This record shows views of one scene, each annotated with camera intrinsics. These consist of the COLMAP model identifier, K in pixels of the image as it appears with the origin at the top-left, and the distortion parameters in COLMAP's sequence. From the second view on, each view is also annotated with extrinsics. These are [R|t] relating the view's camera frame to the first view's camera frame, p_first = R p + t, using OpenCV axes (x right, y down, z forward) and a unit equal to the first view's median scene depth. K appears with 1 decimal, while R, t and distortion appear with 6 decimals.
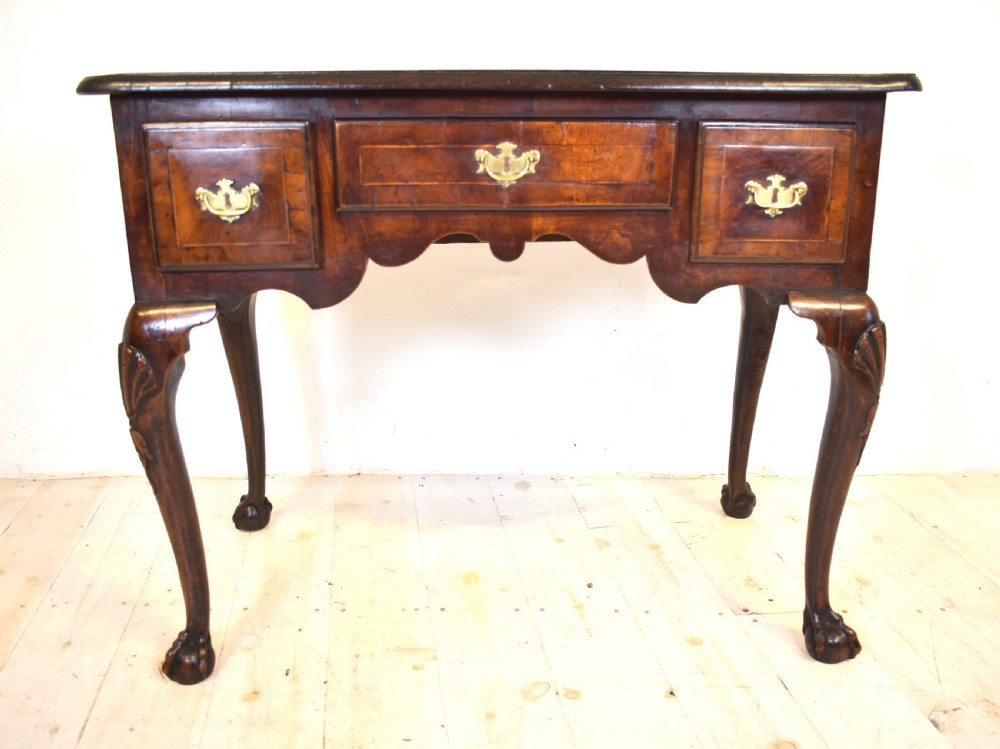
lens RADIAL K [[937.6, 0, 516.7], [0, 937.6, 373.9], [0, 0, 1]] dist [-0.089627, 0.005881]
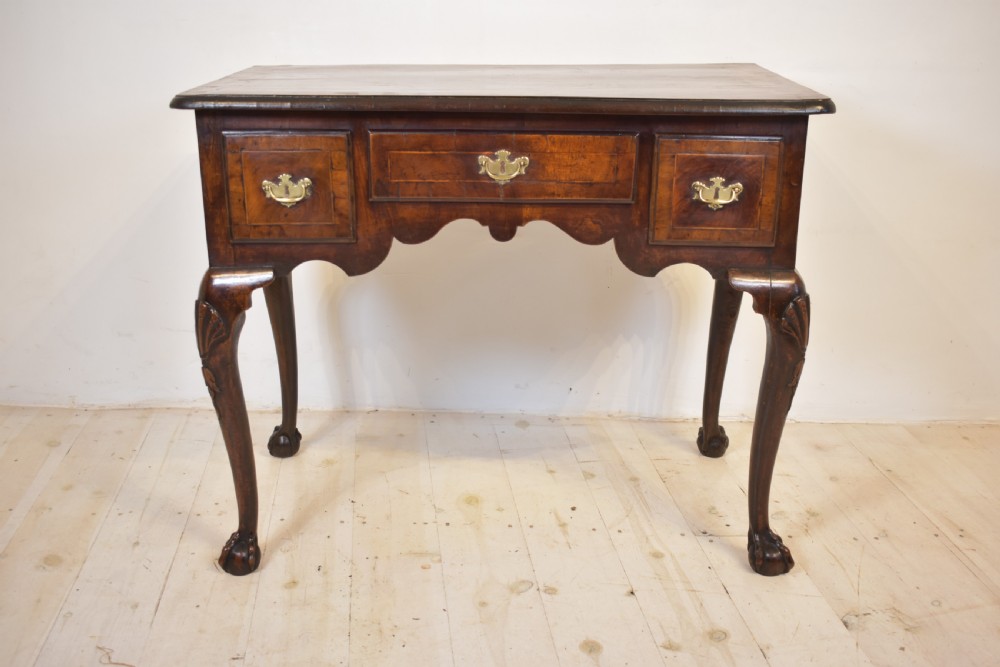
lens RADIAL K [[1073.3, 0, 500.0], [0, 1073.3, 333.5], [0, 0, 1]] dist [-0.073103, 0.013923]
pose [[0.998895, 0.021635, -0.041712, 0.049994], [-0.020682, 0.999518, 0.023131, -0.029601], [0.042192, -0.022243, 0.998862, -0.456372]]
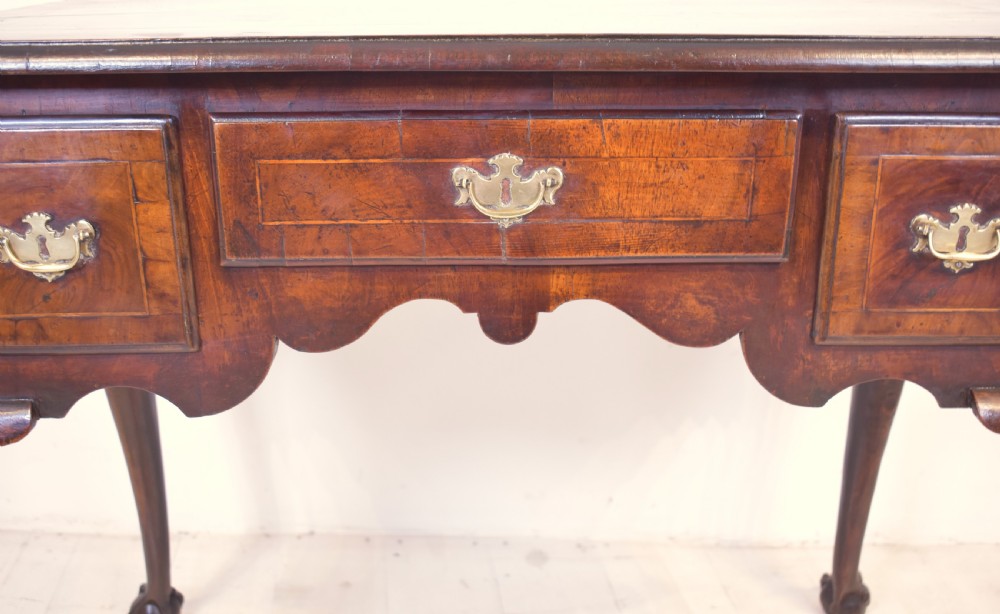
lens RADIAL K [[1061.3, 0, 498.1], [0, 1061.3, 278.1], [0, 0, 1]] dist [-0.068331, -0.003169]
pose [[0.999246, 0.005533, -0.038430, 0.009718], [-0.005098, 0.999922, 0.011399, -0.171531], [0.038490, -0.011195, 0.999196, 0.323264]]
